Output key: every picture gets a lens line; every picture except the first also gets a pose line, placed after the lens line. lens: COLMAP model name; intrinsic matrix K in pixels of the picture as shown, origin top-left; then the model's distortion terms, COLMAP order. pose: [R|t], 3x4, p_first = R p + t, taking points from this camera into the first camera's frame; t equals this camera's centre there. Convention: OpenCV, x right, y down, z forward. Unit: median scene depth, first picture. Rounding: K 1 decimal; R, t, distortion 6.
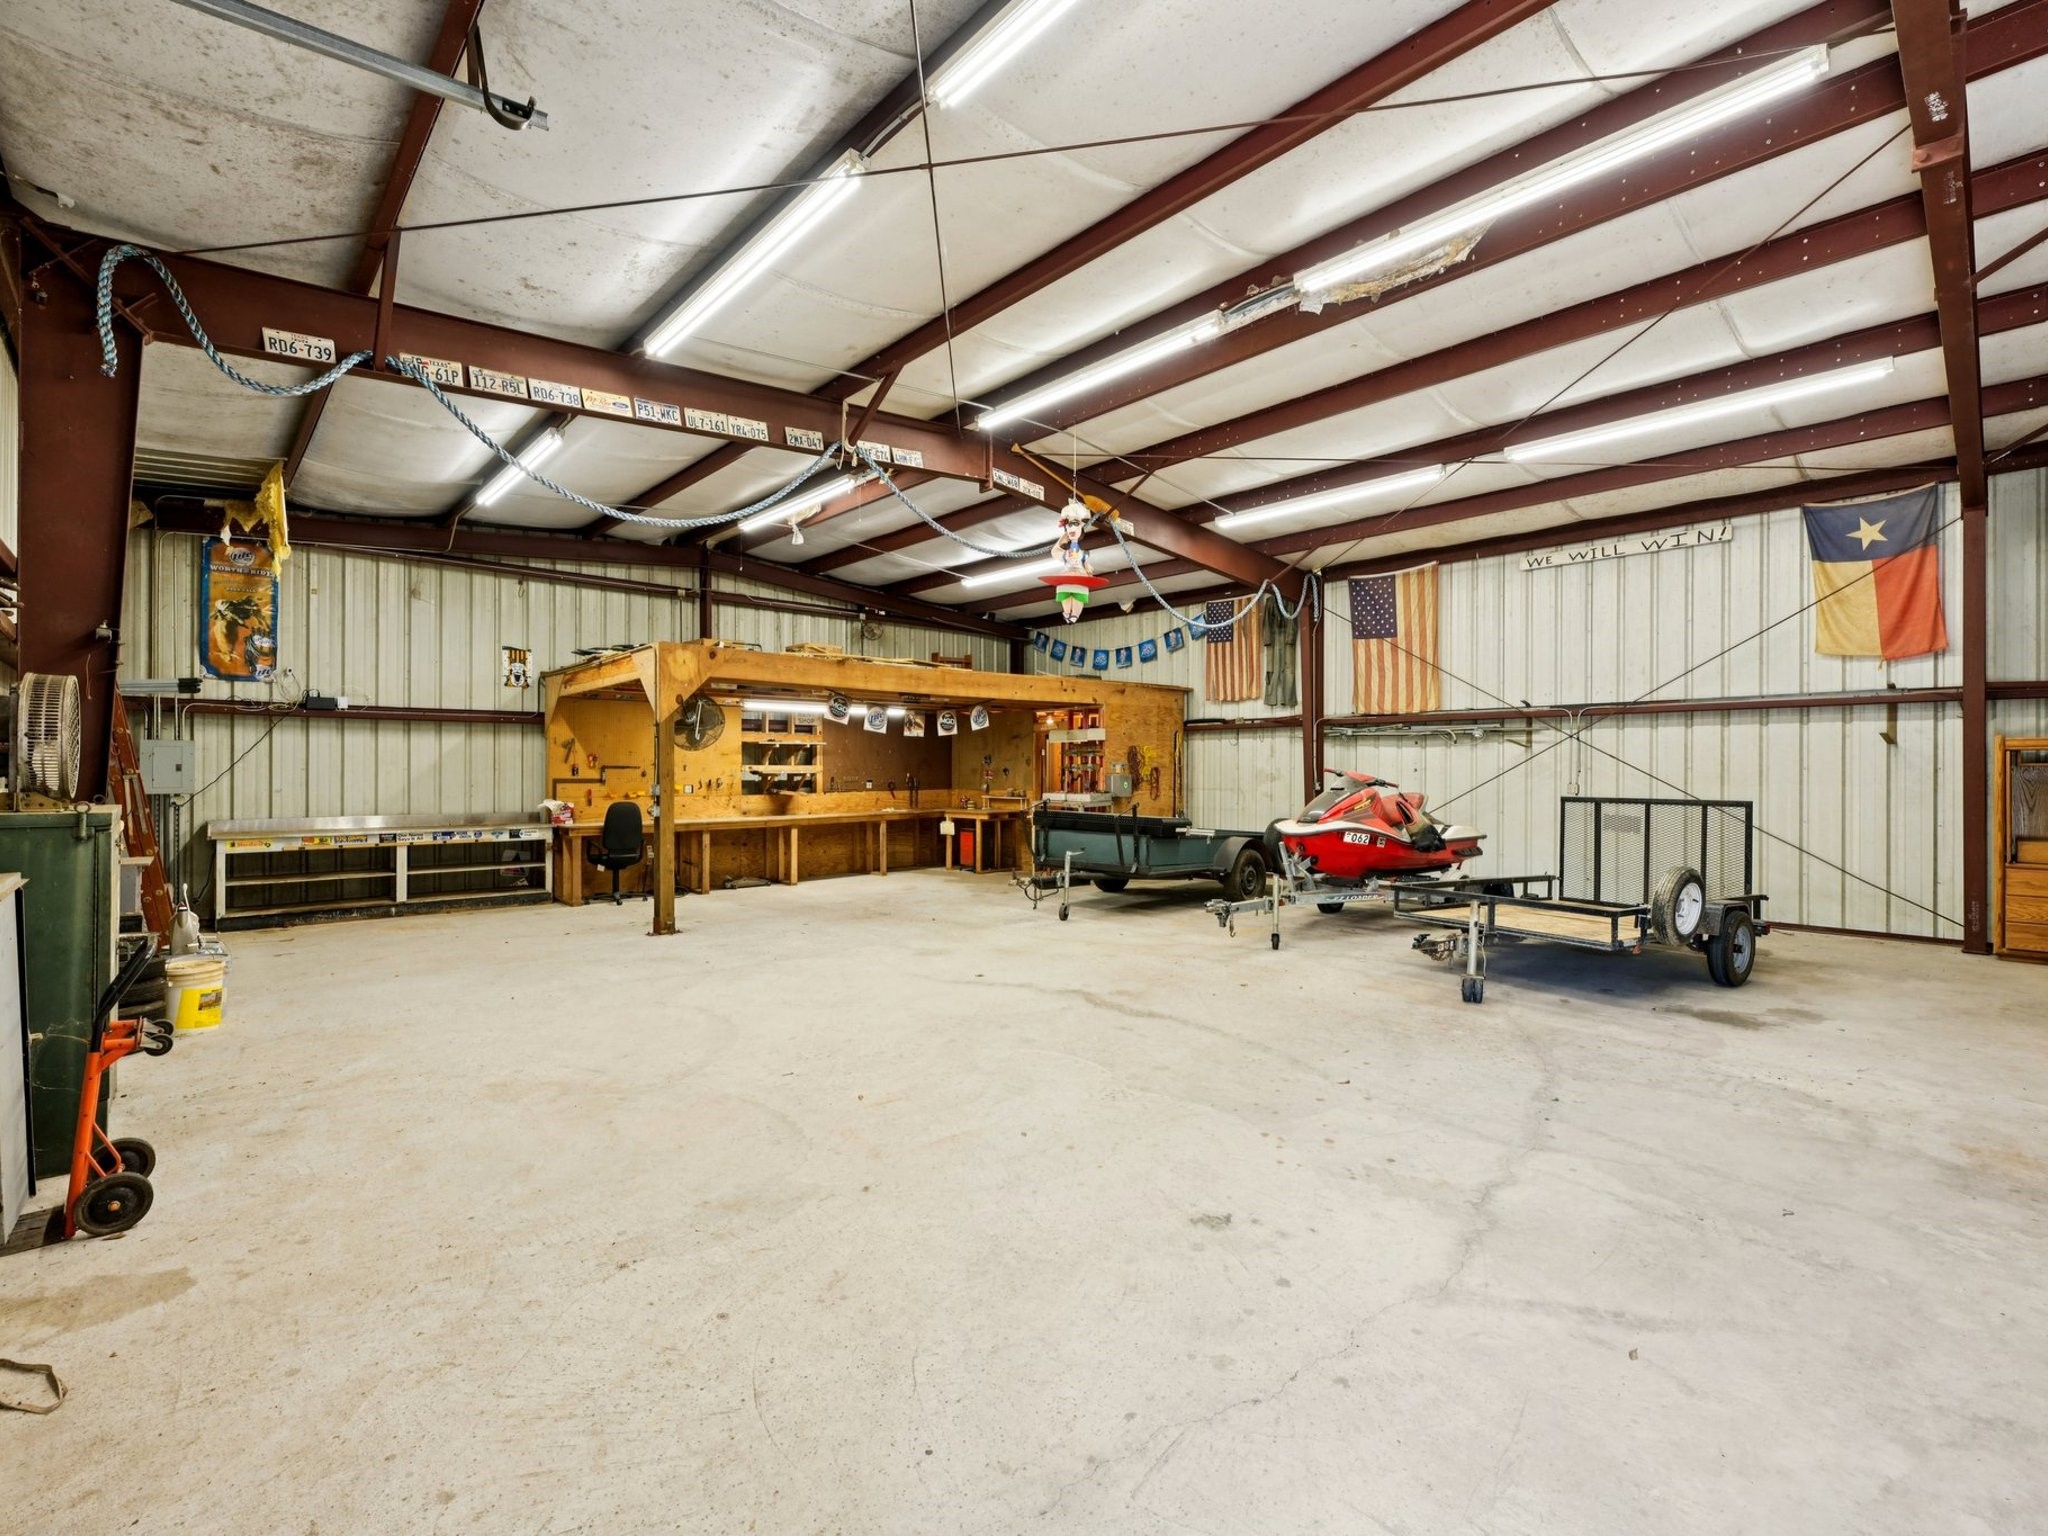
lens RADIAL K [[895.4, 0, 1024.0], [0, 895.4, 768.0], [0, 0, 1]] dist [-0.001834, -0.001063]
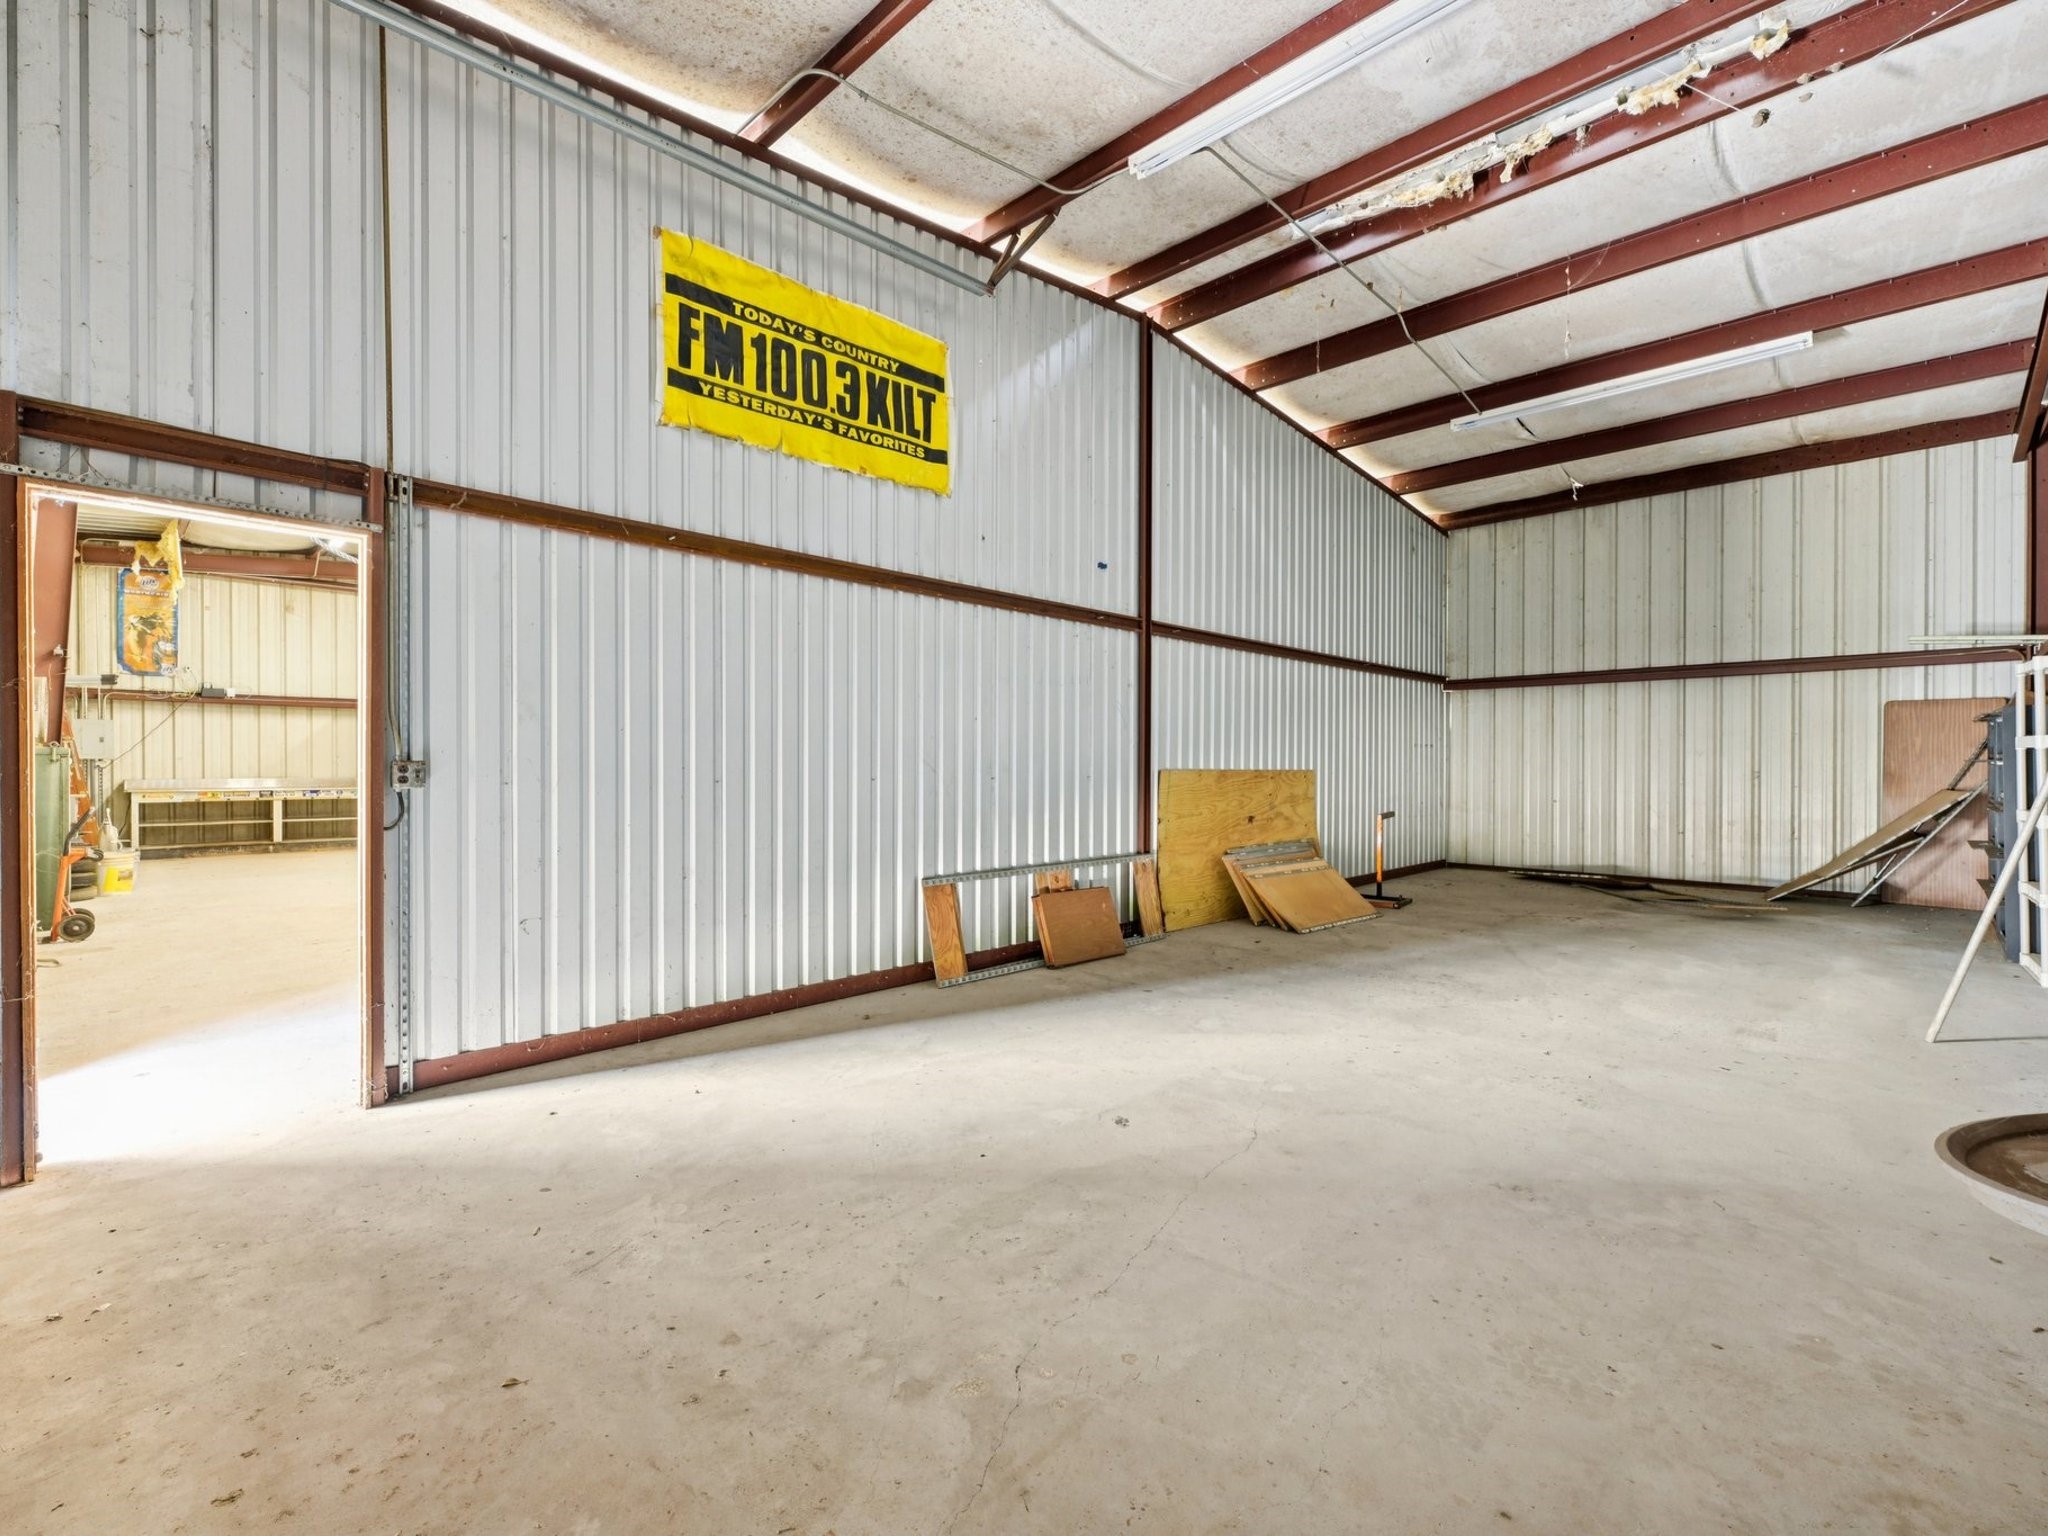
lens RADIAL K [[906.2, 0, 1024.0], [0, 906.2, 768.0], [0, 0, 1]] dist [0.001554, 0.000616]
pose [[0.999279, -0.002774, 0.037855, 0.379121], [0.002438, 0.999957, 0.008911, 0.031673], [-0.037879, -0.008812, 0.999243, -0.408142]]
